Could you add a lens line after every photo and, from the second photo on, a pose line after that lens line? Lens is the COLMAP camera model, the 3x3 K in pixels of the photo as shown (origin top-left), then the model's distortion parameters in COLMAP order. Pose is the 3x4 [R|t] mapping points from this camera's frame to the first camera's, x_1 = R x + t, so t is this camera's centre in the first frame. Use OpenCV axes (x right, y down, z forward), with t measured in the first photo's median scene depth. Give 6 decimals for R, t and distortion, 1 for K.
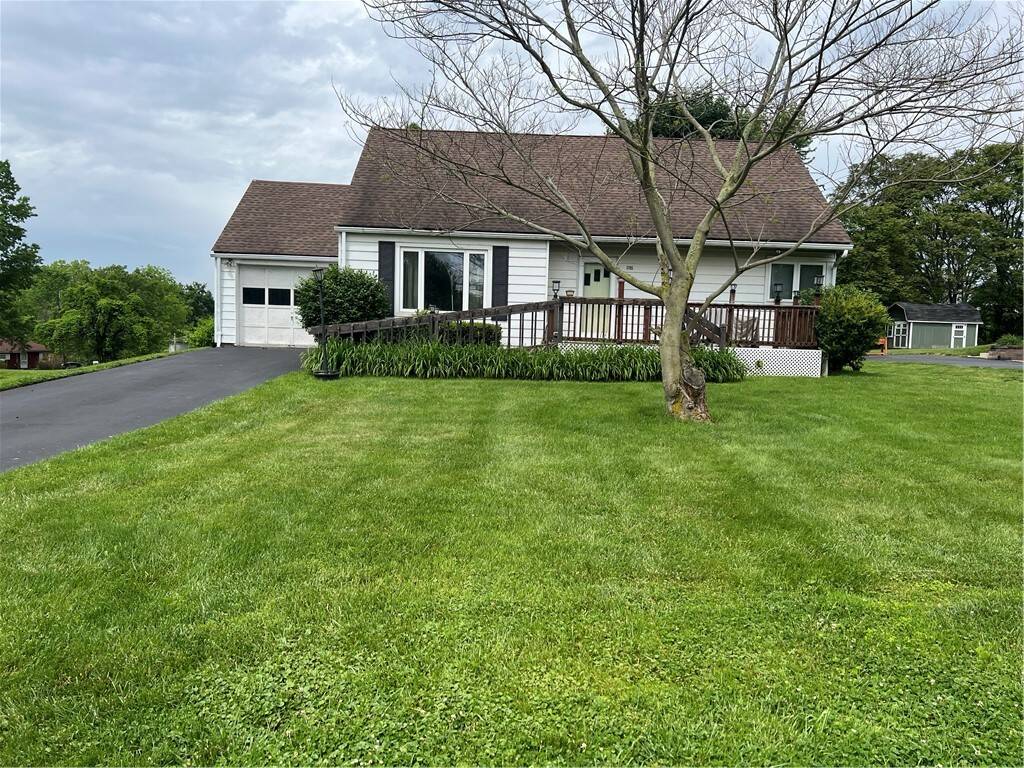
lens RADIAL K [[782.1, 0, 512.0], [0, 782.1, 384.0], [0, 0, 1]] dist [0.103523, -0.183890]
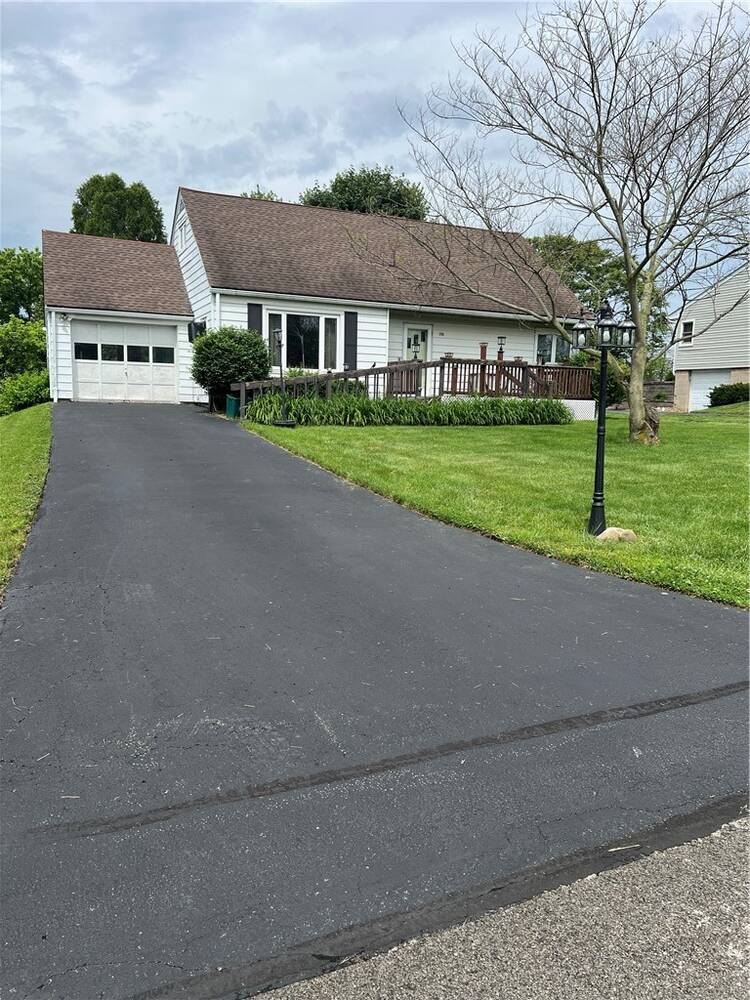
lens RADIAL K [[763.8, 0, 361.6], [0, 763.8, 516.0], [0, 0, 1]] dist [0.103523, -0.183890]
pose [[0.924976, -0.062285, 0.374888, -0.437724], [0.026970, 0.994749, 0.098727, 0.011451], [-0.379068, -0.081209, 0.921798, -0.071349]]
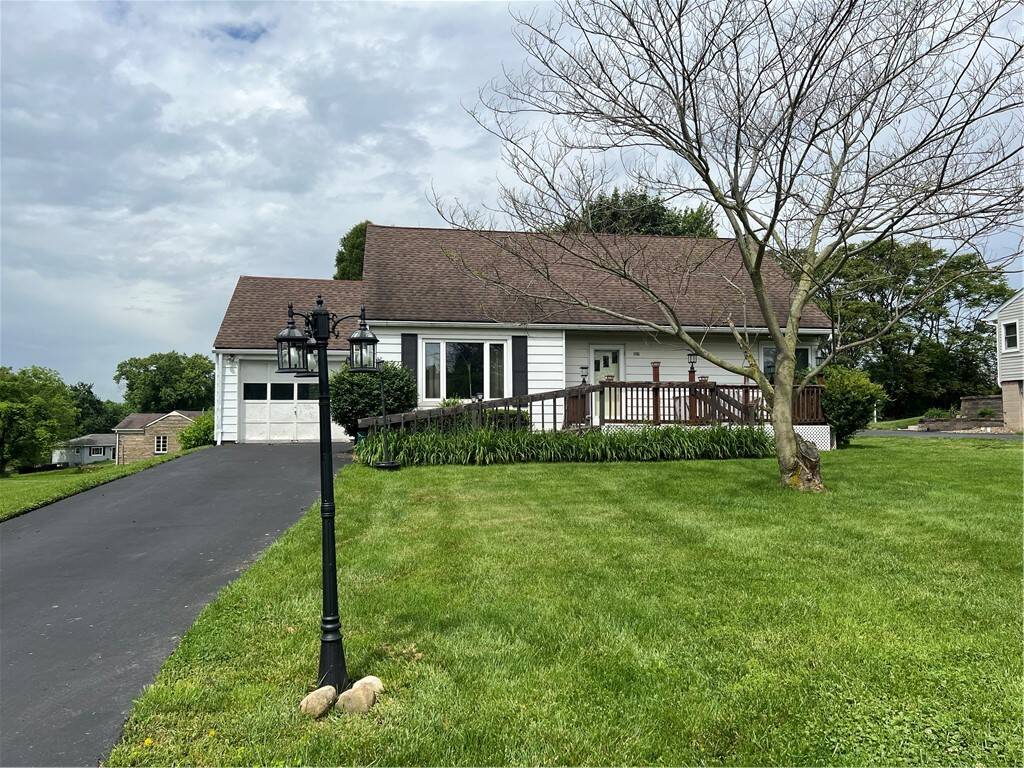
lens RADIAL K [[782.2, 0, 512.0], [0, 782.2, 384.0], [0, 0, 1]] dist [0.122038, -0.187940]
pose [[0.989534, -0.027246, 0.141706, -0.171018], [0.043188, 0.992918, -0.110669, 0.001964], [-0.137687, 0.115631, 0.983703, -0.011064]]
